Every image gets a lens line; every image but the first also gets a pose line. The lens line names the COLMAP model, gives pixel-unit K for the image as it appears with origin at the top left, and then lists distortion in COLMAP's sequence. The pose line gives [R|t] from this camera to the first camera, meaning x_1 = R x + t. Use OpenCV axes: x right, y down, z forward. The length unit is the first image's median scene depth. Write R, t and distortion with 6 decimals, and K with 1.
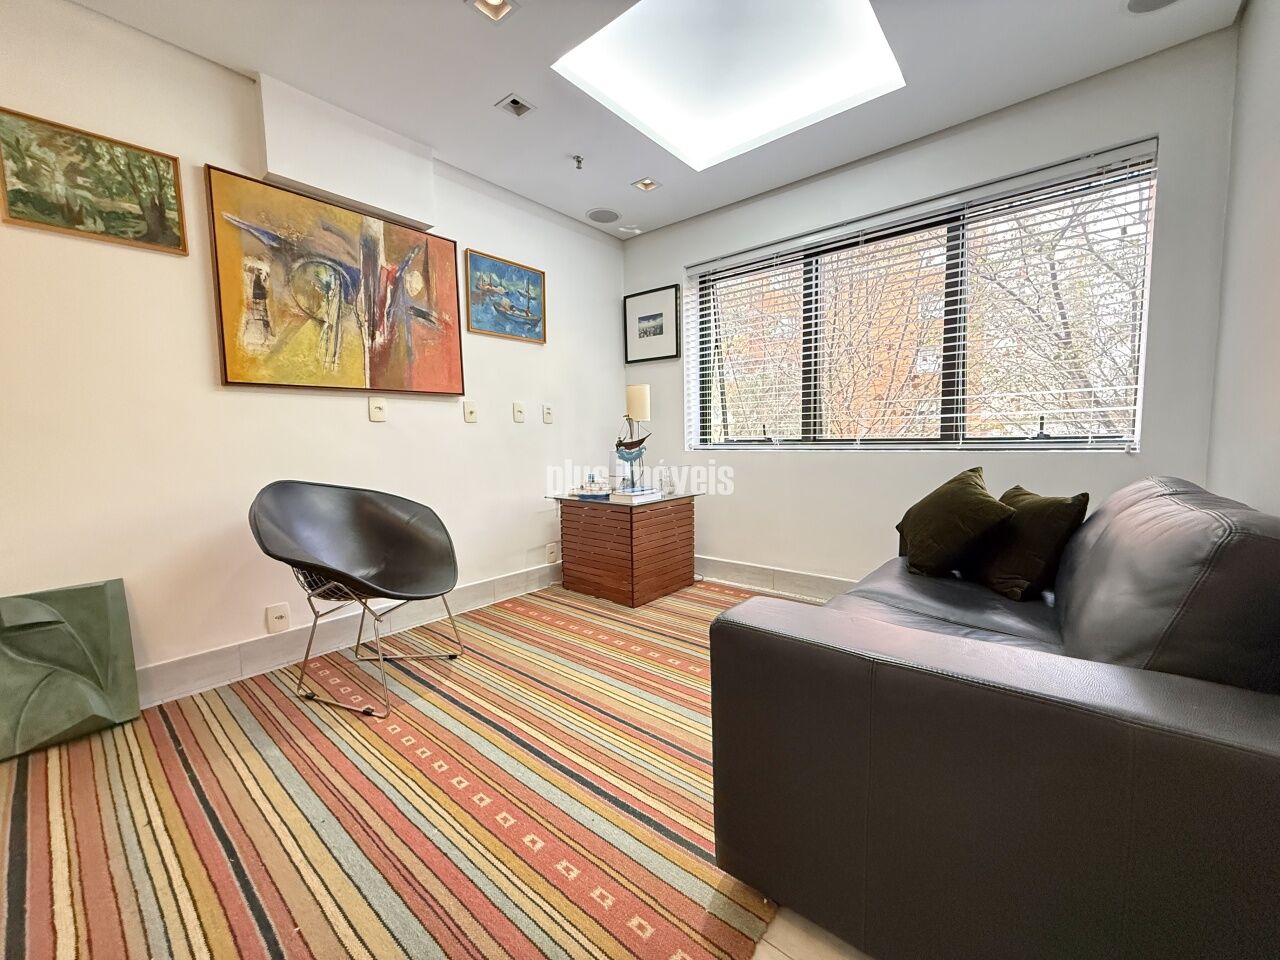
lens RADIAL K [[509.6, 0, 635.6], [0, 509.6, 477.6], [0, 0, 1]] dist [0.000875, -0.000256]
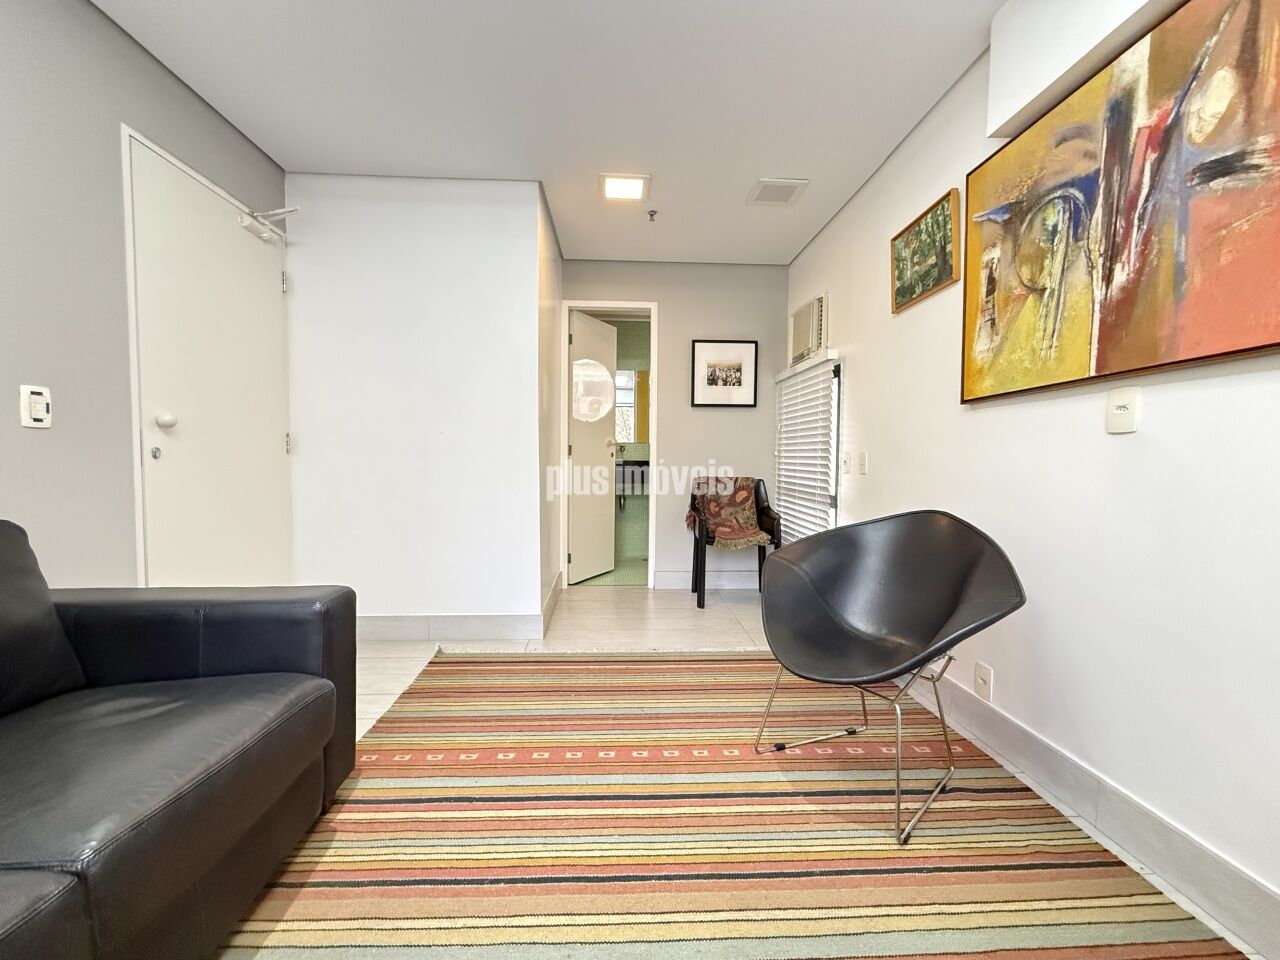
lens RADIAL K [[509.6, 0, 632.6], [0, 509.6, 479.4], [0, 0, 1]] dist [0.000875, -0.000256]
pose [[-0.722321, 0.039572, -0.690424, 0.261650], [-0.047976, 0.993089, 0.107112, -0.107582], [0.689891, 0.110493, -0.715431, 1.175382]]
